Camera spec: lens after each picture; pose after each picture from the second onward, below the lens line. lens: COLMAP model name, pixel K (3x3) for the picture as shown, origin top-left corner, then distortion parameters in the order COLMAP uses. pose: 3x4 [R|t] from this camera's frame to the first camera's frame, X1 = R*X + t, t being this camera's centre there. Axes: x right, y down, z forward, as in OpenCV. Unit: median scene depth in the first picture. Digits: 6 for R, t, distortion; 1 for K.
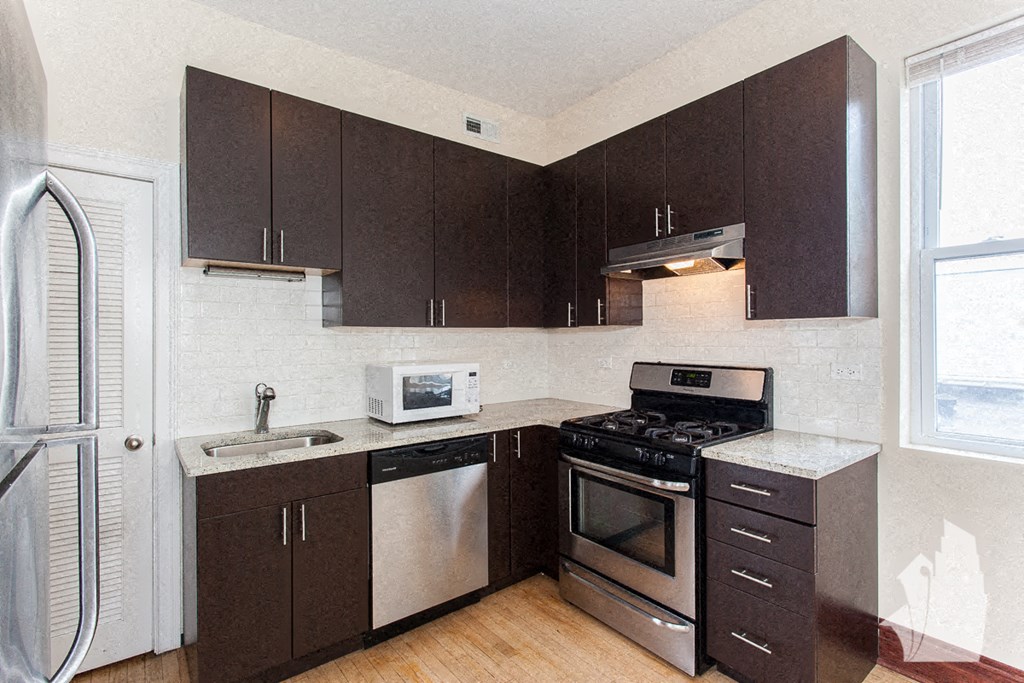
lens RADIAL K [[485.6, 0, 509.7], [0, 485.6, 338.2], [0, 0, 1]] dist [-0.002447, 0.000440]
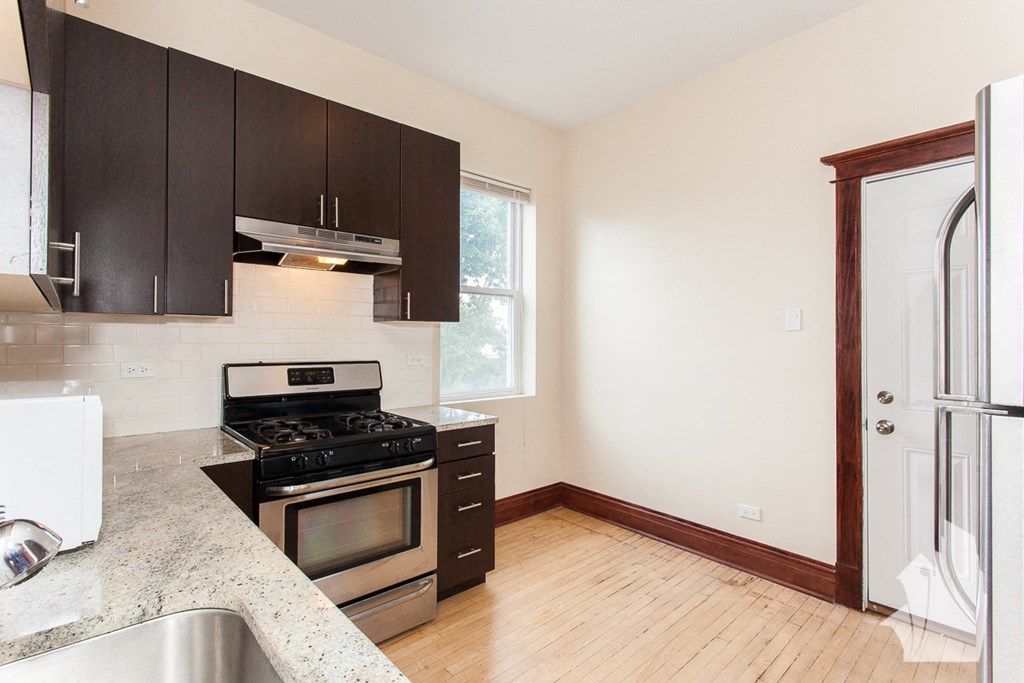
lens RADIAL K [[485.6, 0, 509.7], [0, 485.6, 338.2], [0, 0, 1]] dist [-0.002447, 0.000440]
pose [[-0.080664, 0.005843, 0.996724, -0.804812], [-0.006655, 0.999957, -0.006400, 0.013660], [-0.996719, -0.007150, -0.080621, 0.882233]]
